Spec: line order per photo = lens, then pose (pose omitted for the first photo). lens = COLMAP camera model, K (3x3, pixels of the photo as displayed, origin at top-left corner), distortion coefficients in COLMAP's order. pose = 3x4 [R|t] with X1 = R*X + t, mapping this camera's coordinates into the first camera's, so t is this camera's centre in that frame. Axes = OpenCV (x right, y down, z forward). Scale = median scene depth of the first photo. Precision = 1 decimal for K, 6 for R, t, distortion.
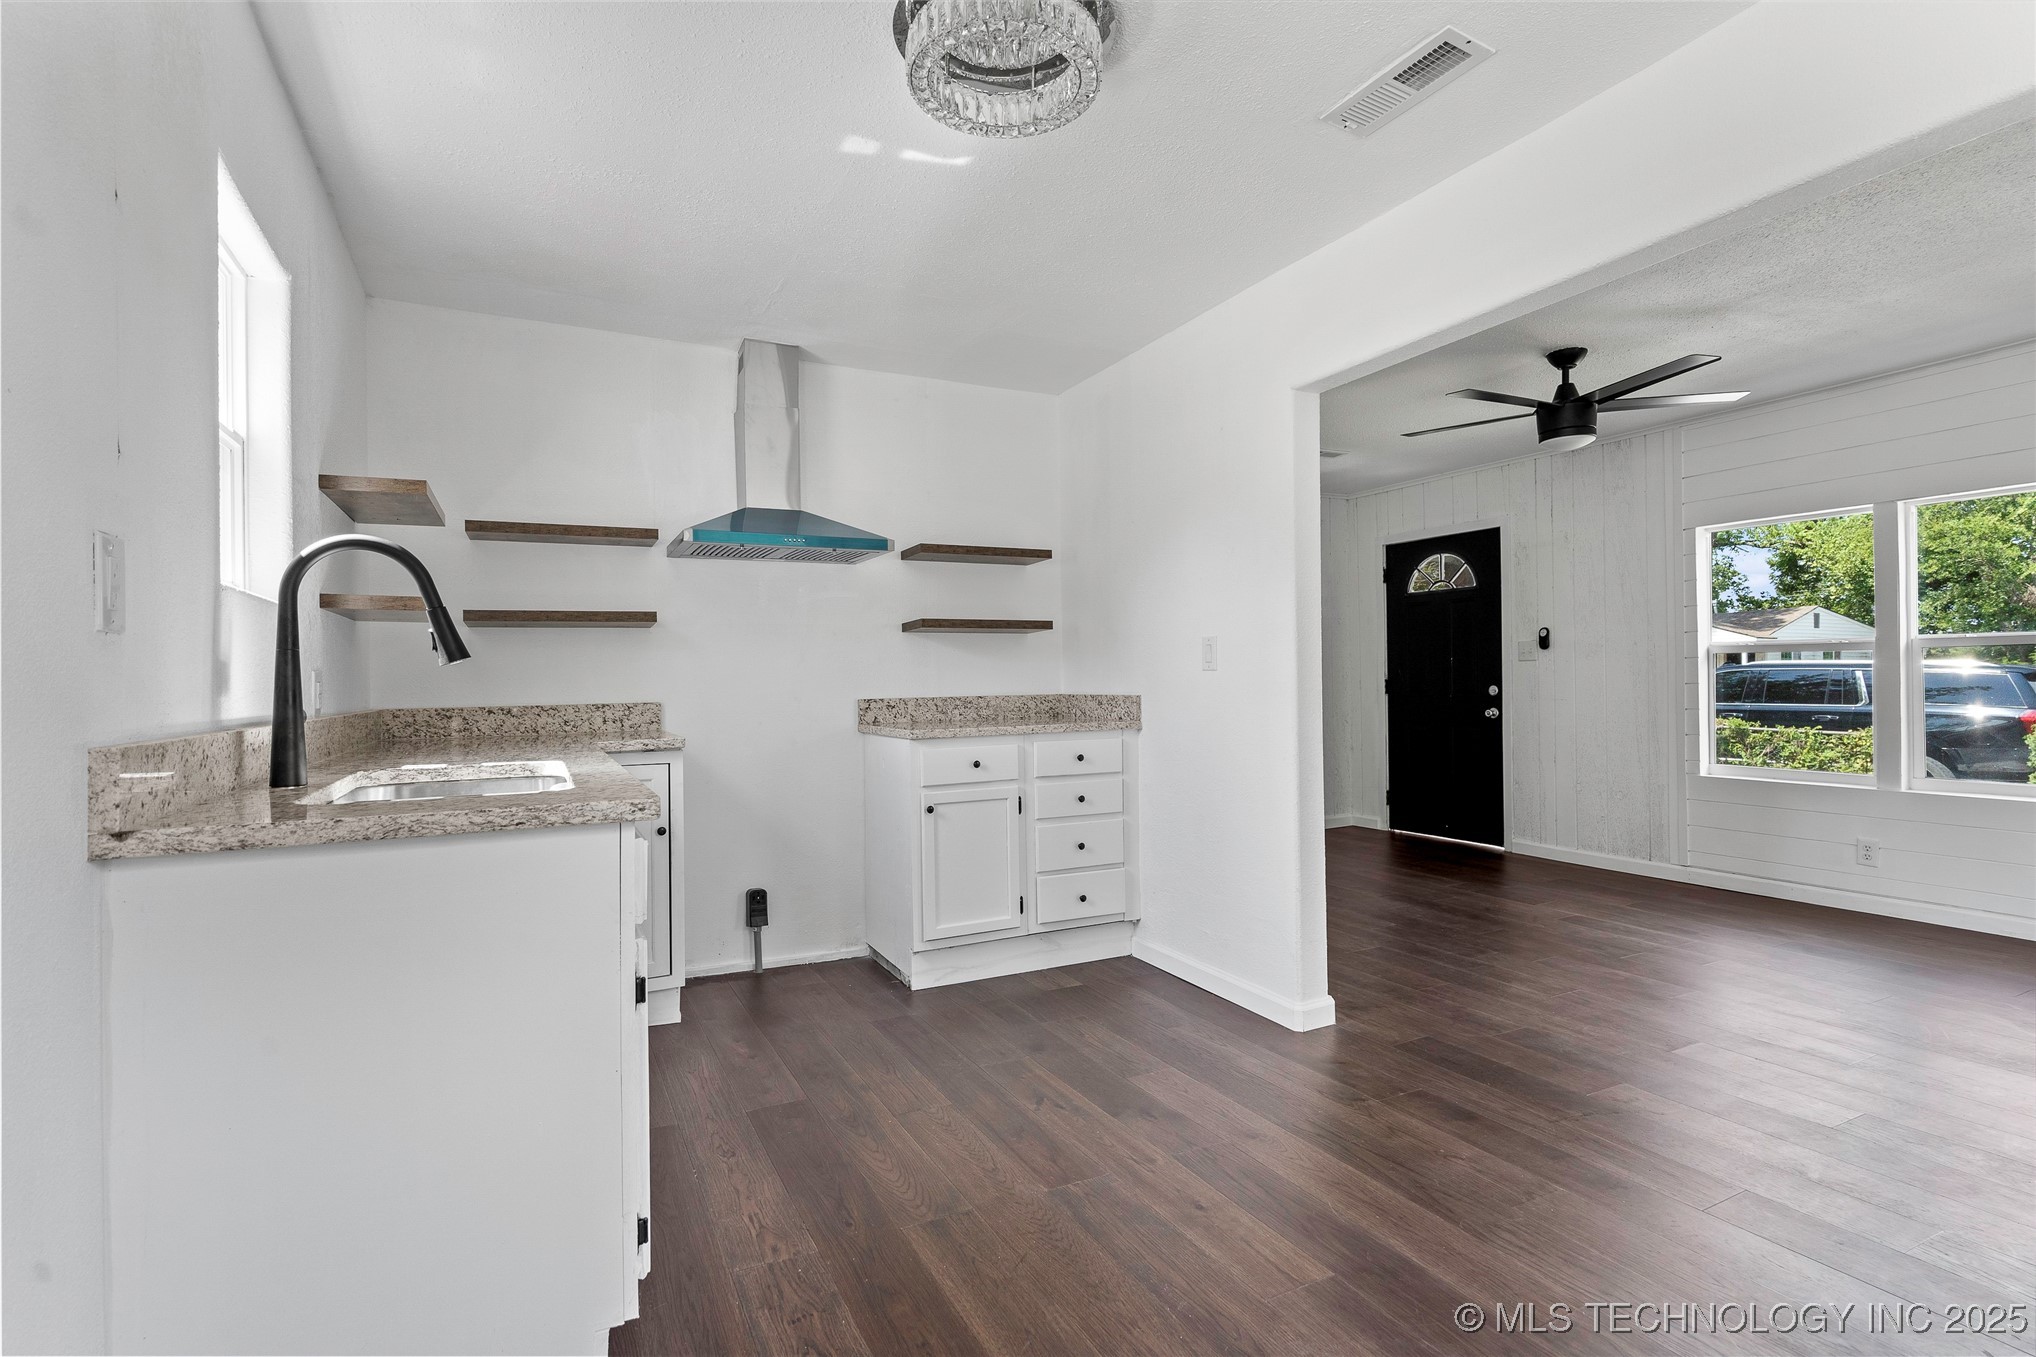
lens RADIAL K [[970.7, 0, 1014.5], [0, 970.7, 677.6], [0, 0, 1]] dist [-0.000748, 0.000202]
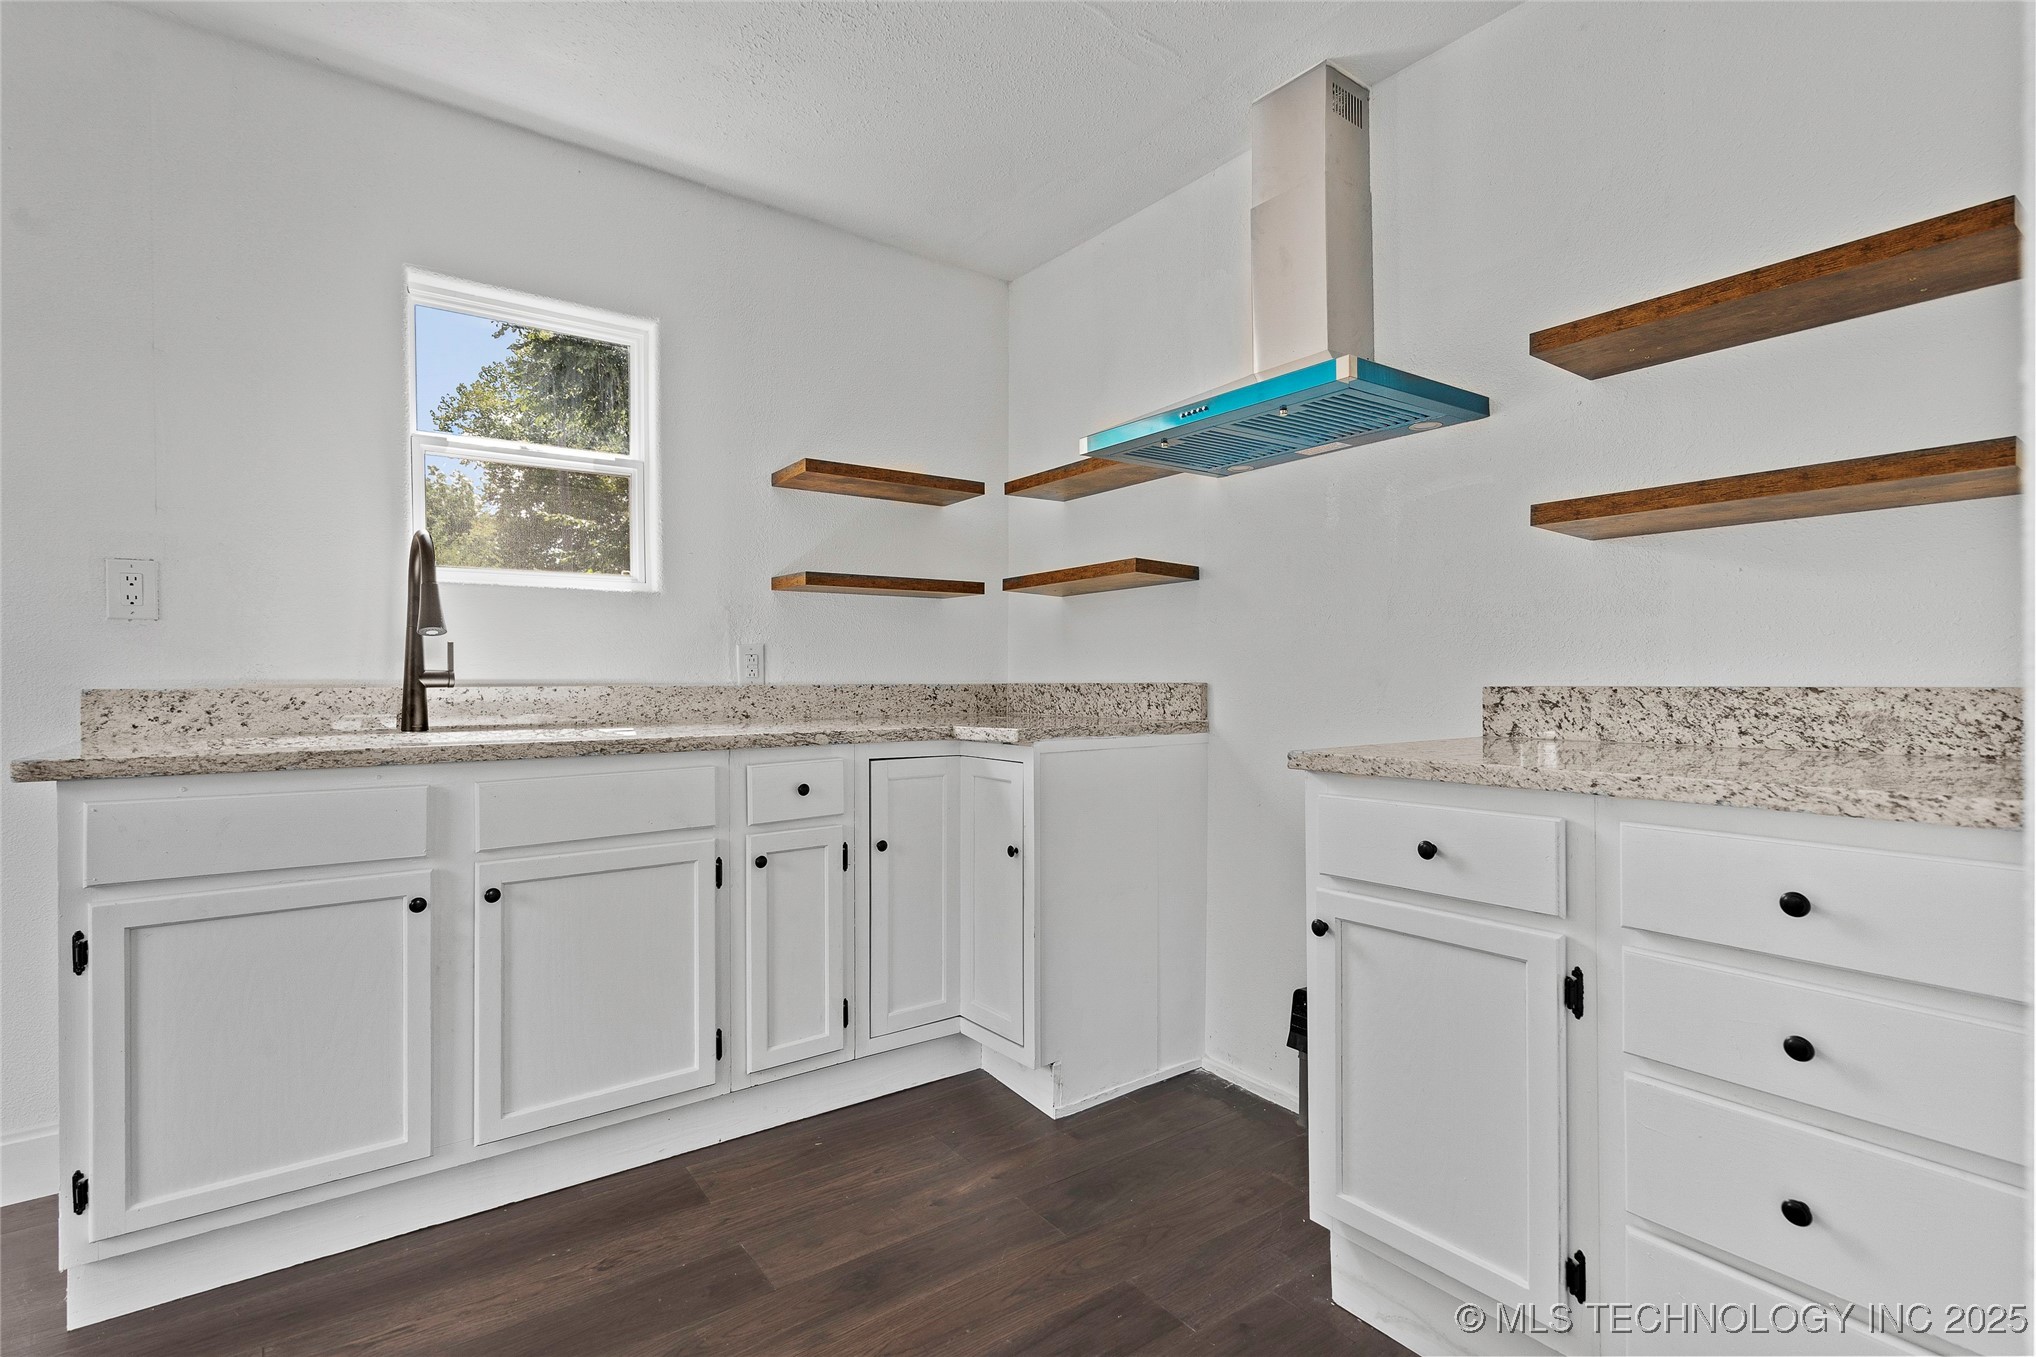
lens RADIAL K [[968.1, 0, 1014.0], [0, 968.1, 677.5], [0, 0, 1]] dist [0.000904, 0.001743]
pose [[0.172727, 0.013069, -0.984883, 0.304600], [0.002867, 0.999901, 0.013771, 0.010735], [0.984966, -0.005203, 0.172672, 0.711406]]
